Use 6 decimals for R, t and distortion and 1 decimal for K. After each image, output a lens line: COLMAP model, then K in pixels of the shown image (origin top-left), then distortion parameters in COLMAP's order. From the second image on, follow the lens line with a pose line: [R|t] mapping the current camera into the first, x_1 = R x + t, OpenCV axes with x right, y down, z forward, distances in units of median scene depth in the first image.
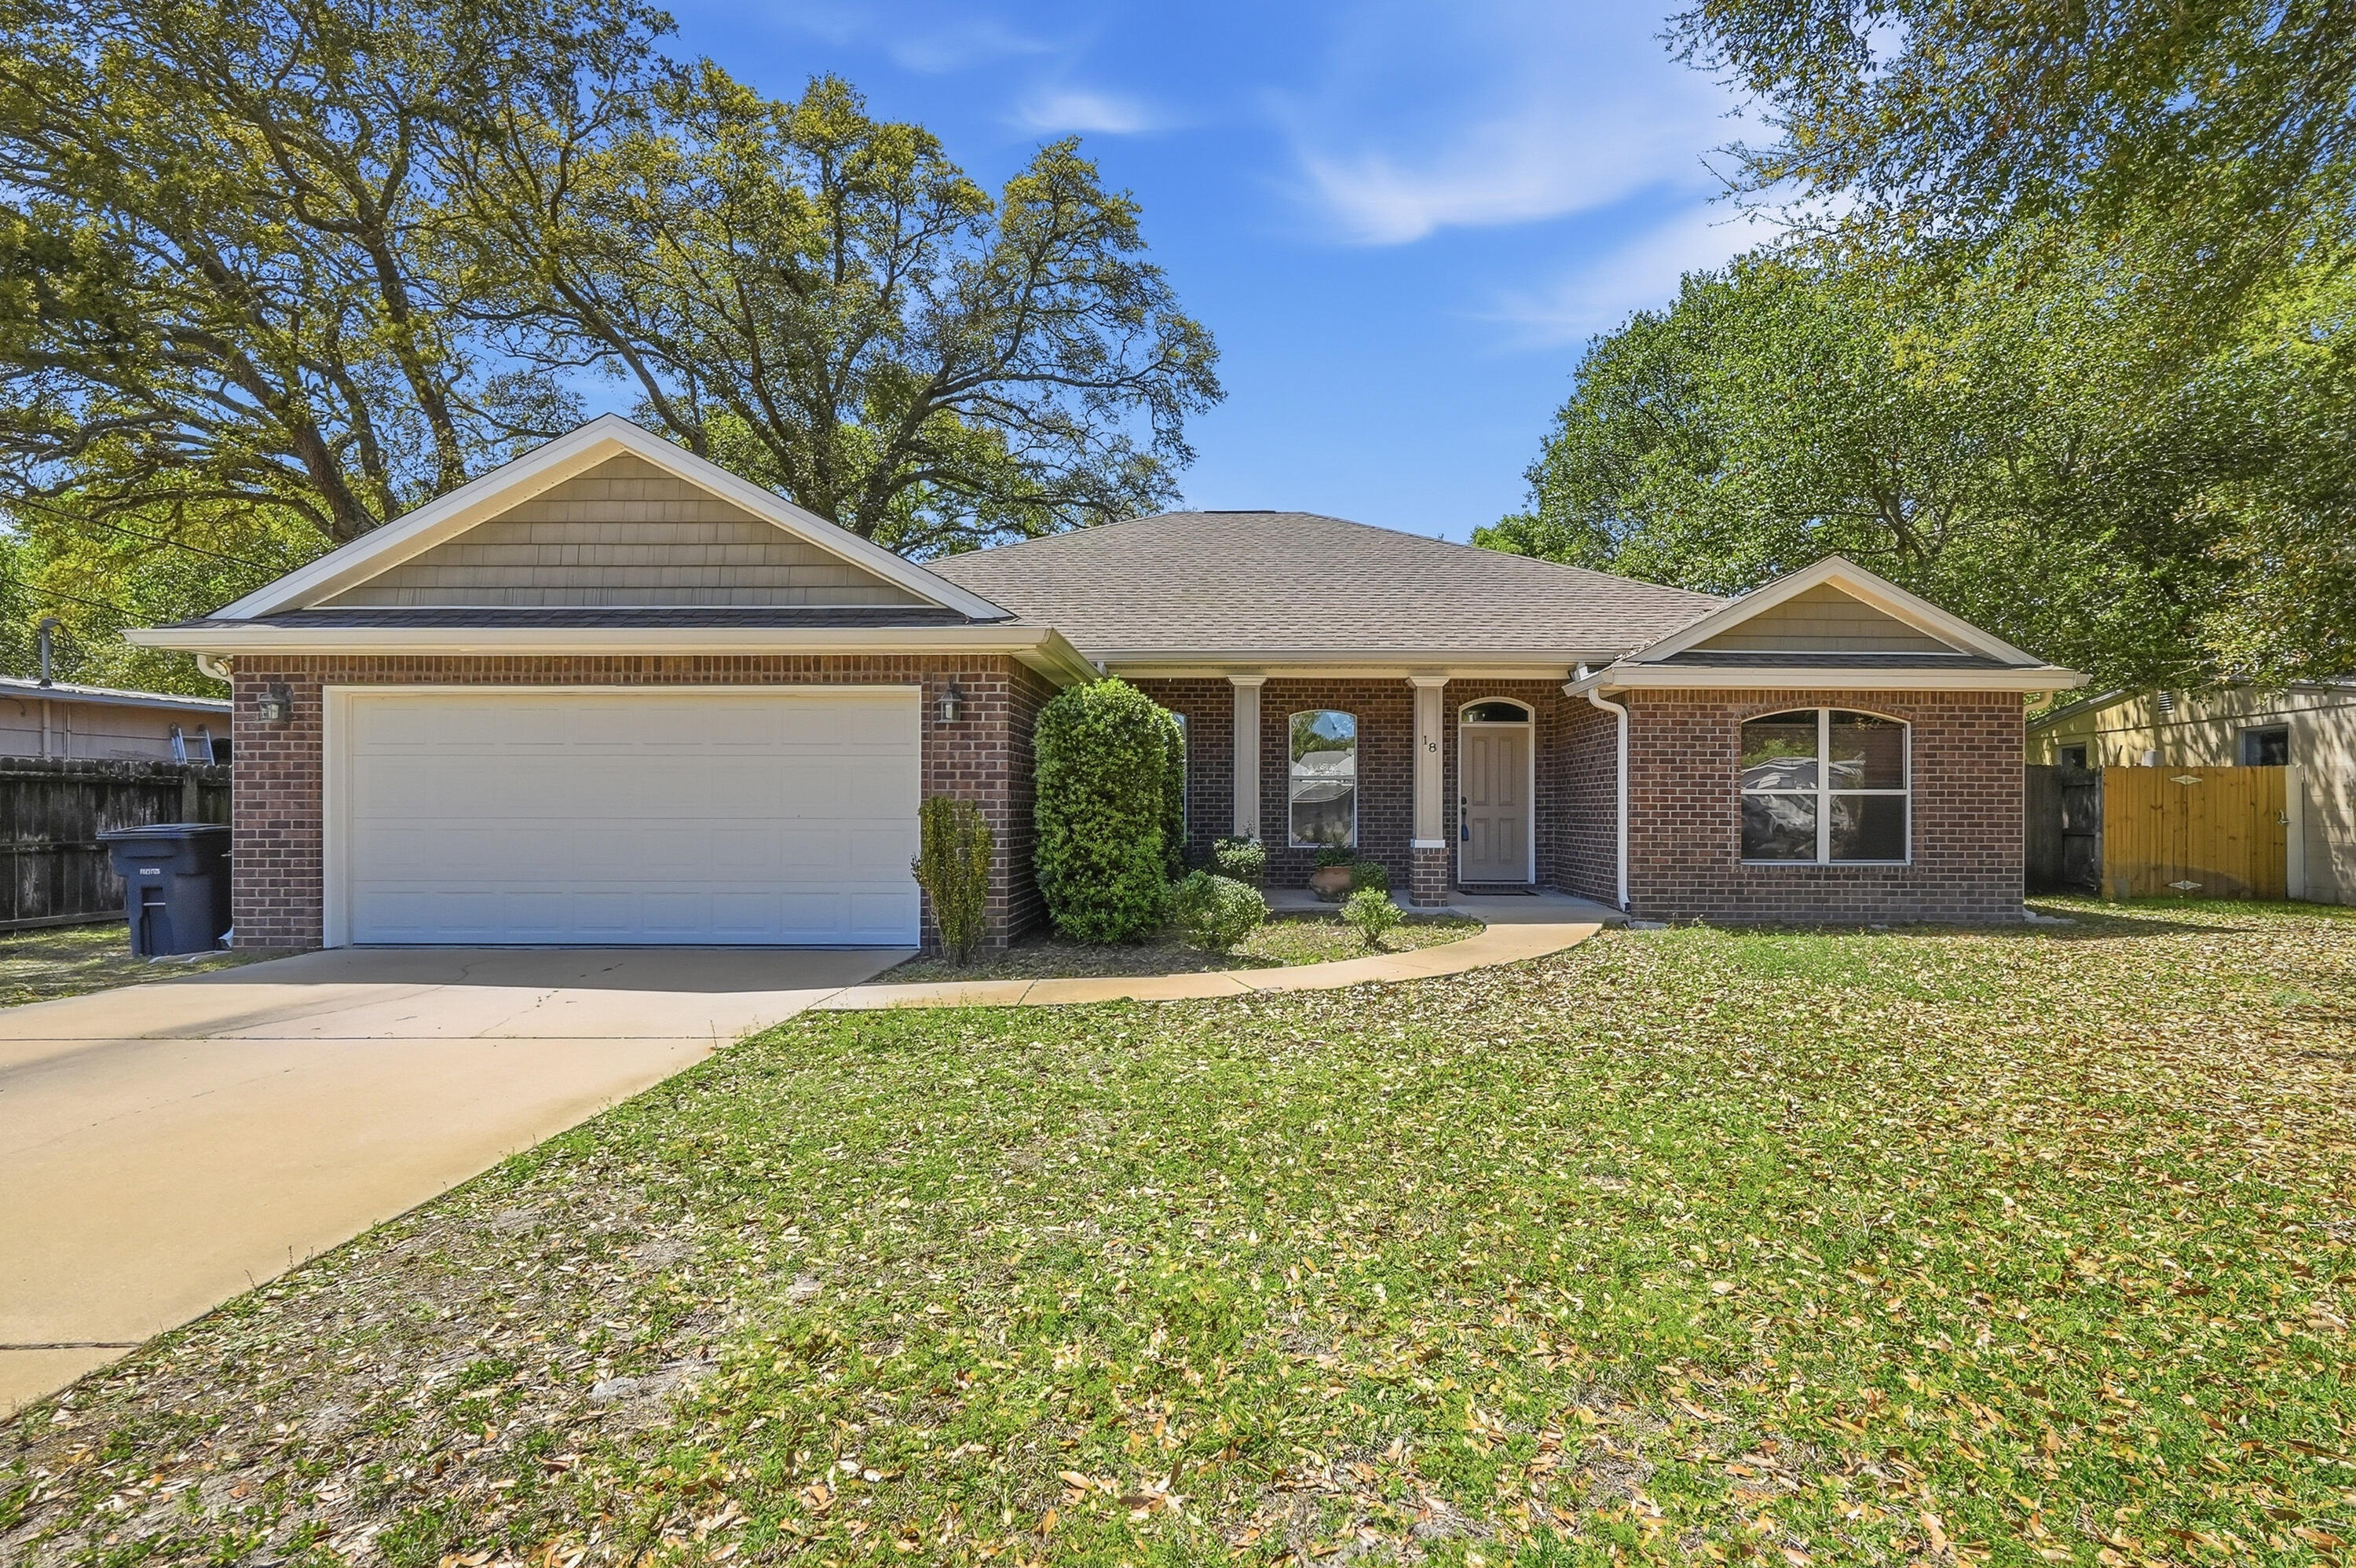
lens RADIAL K [[1086.1, 0, 1272.2], [0, 1086.1, 794.9], [0, 0, 1]] dist [-0.011378, 0.005095]
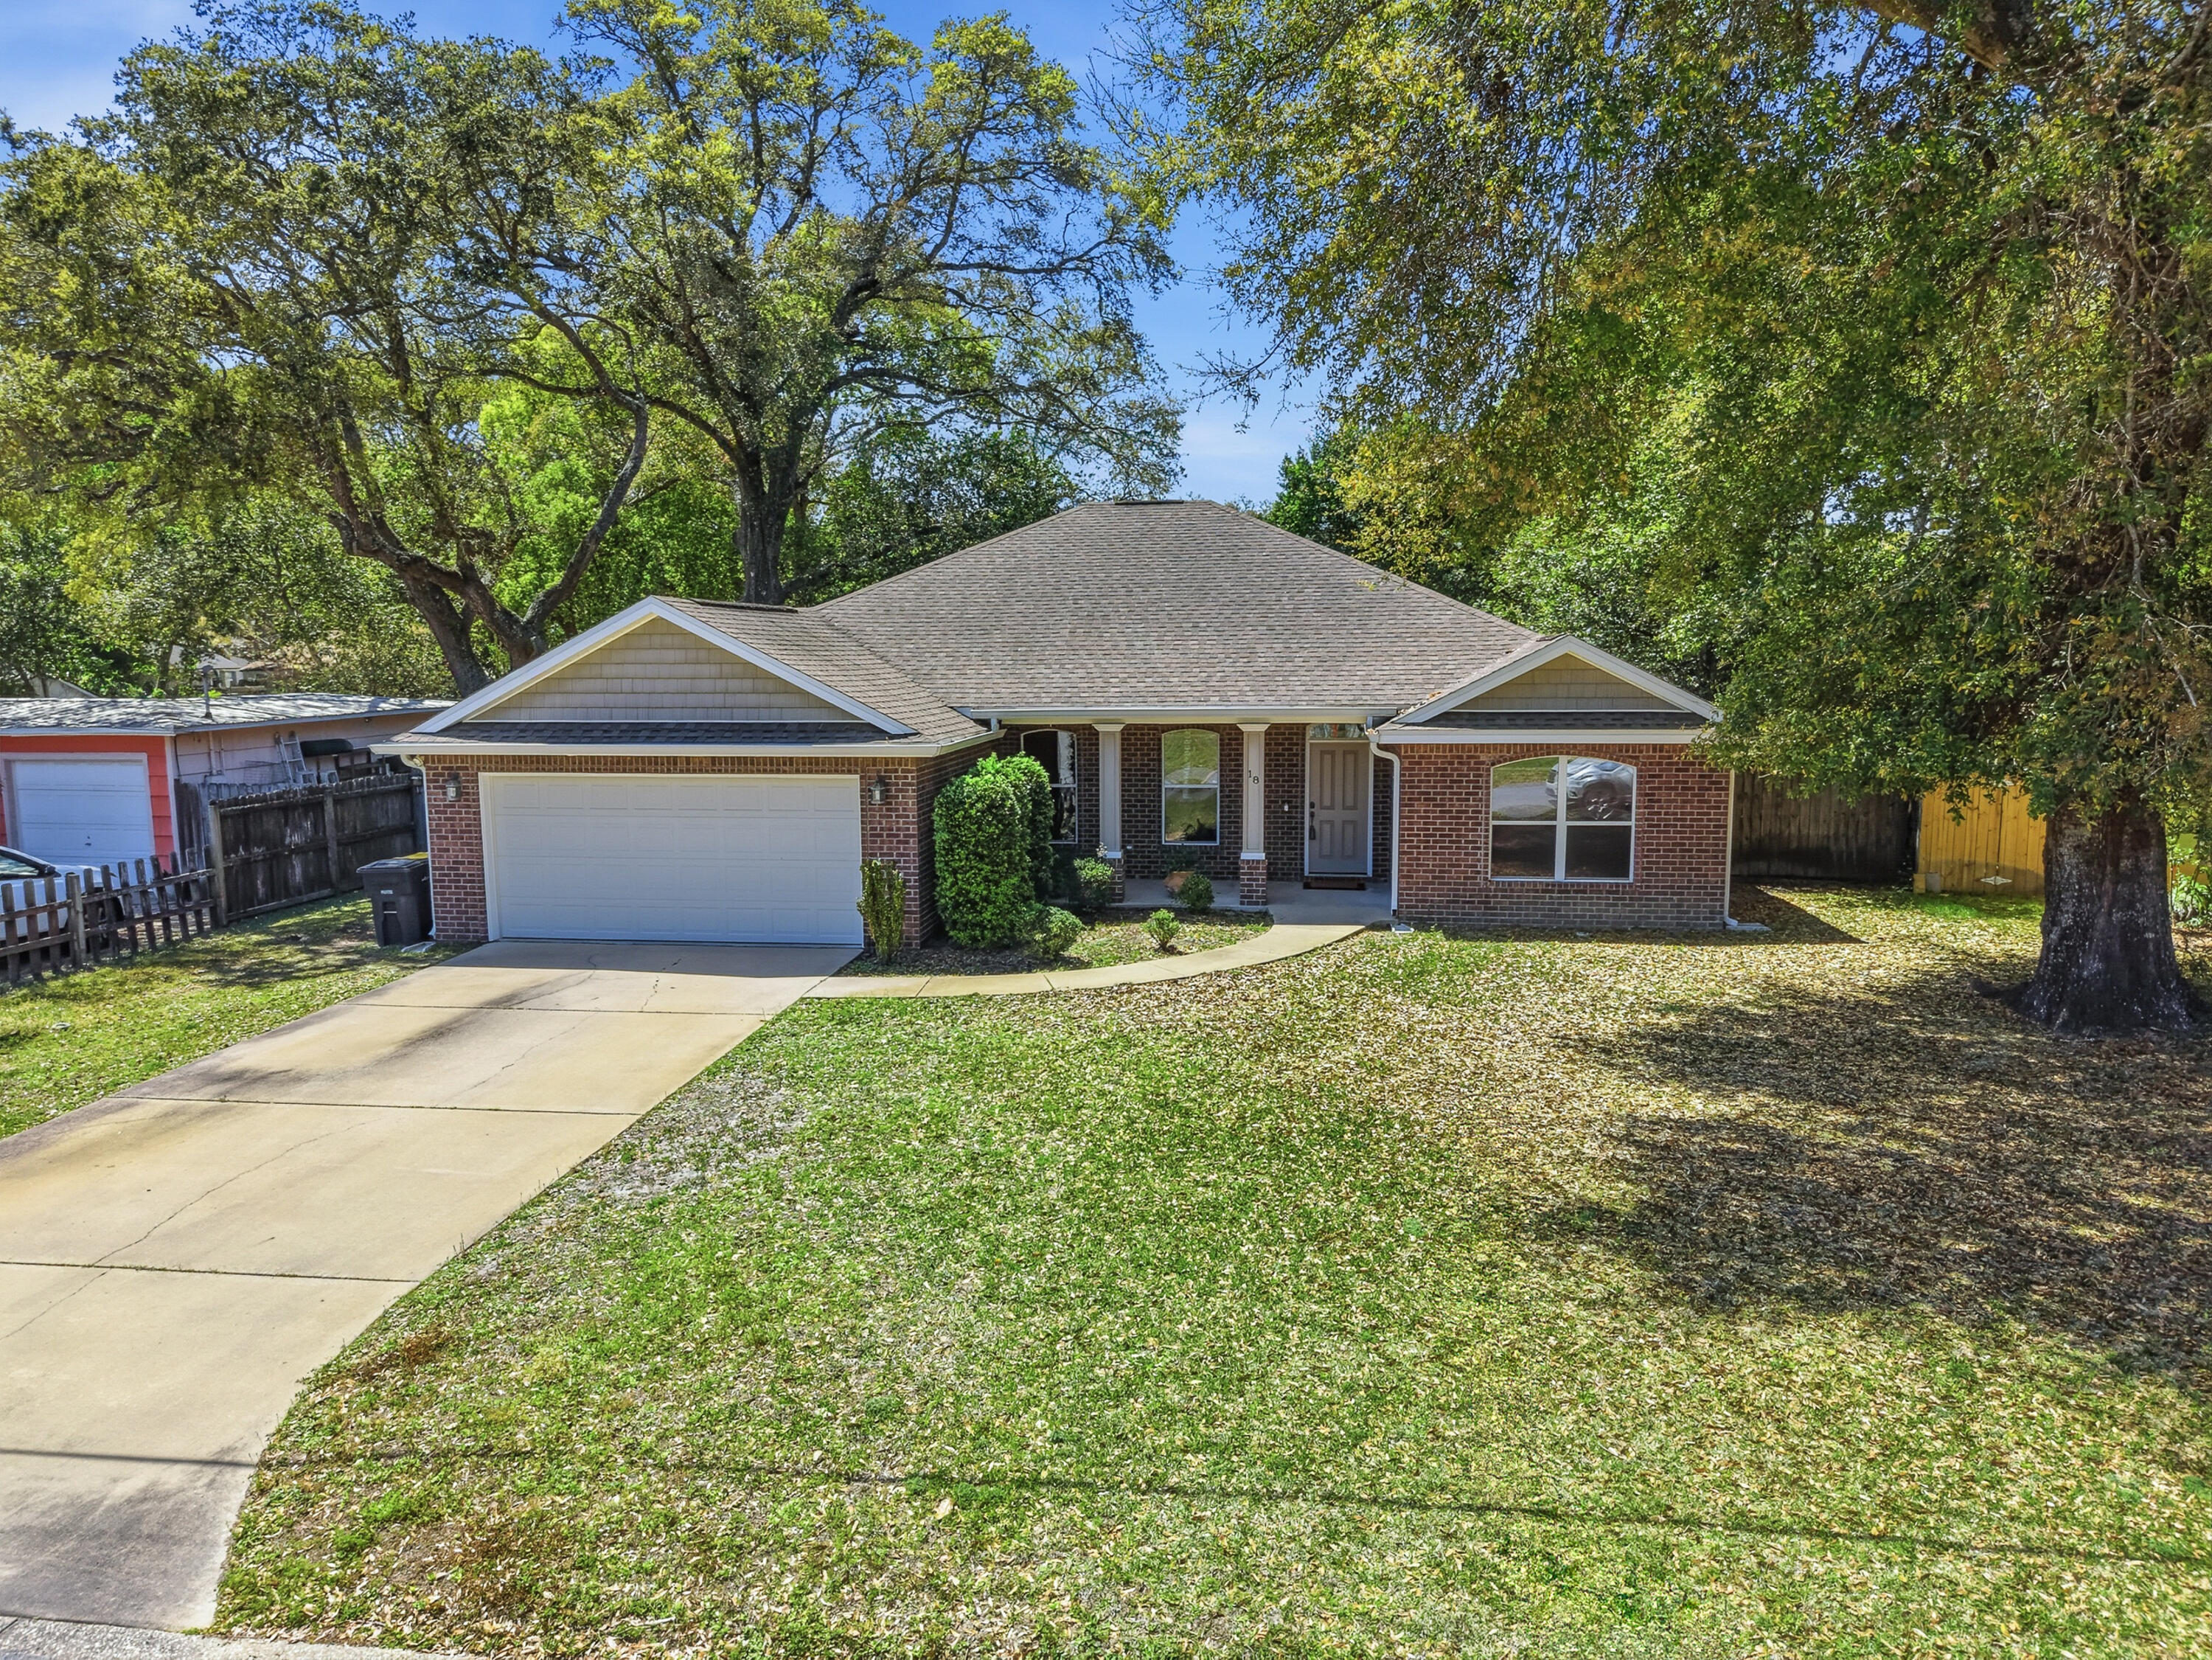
lens RADIAL K [[1518.0, 0, 1178.8], [0, 1518.0, 842.7], [0, 0, 1]] dist [0.024567, -0.035978]
pose [[0.993452, 0.011276, -0.113697, 0.270535], [0.005163, 0.989671, 0.143268, -0.234165], [0.114138, -0.142916, 0.983131, -0.780527]]
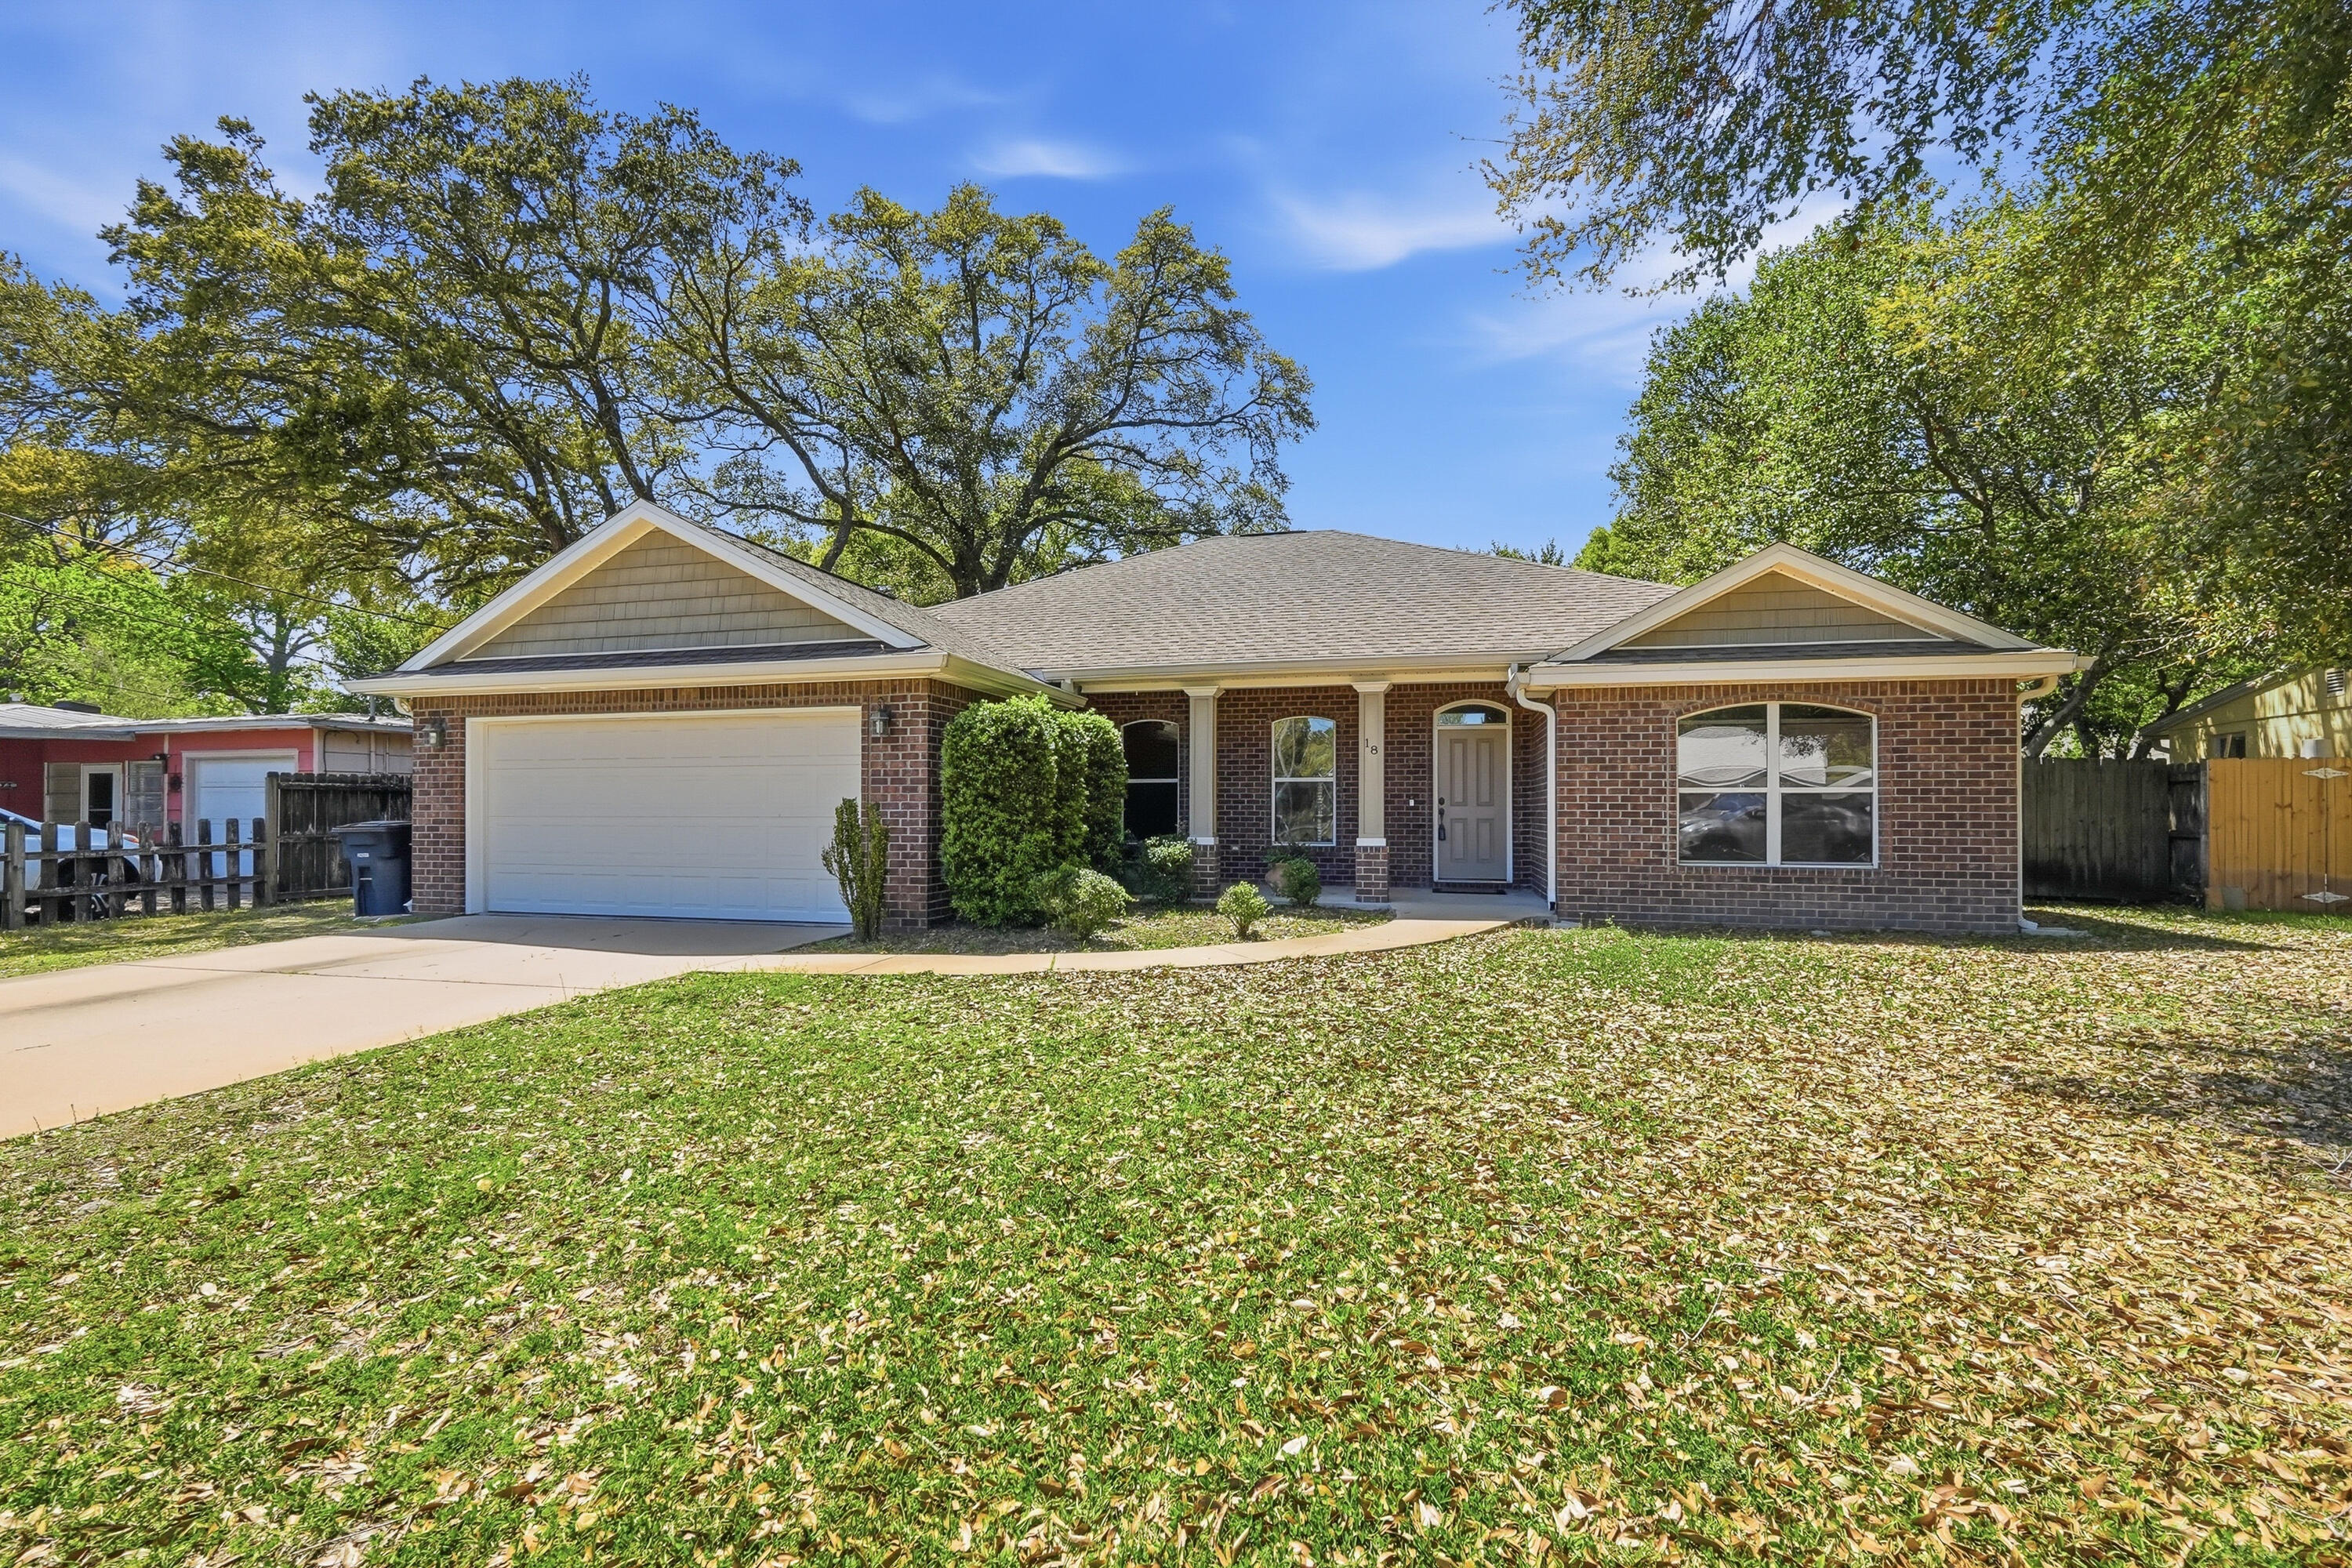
lens RADIAL K [[1020.0, 0, 1200.0], [0, 1020.0, 786.1], [0, 0, 1]] dist [-0.008023, 0.002278]
pose [[0.968518, -0.007273, -0.248837, 0.240374], [0.004729, 0.999930, -0.010819, 0.000914], [0.248899, 0.009301, 0.968485, 0.005260]]
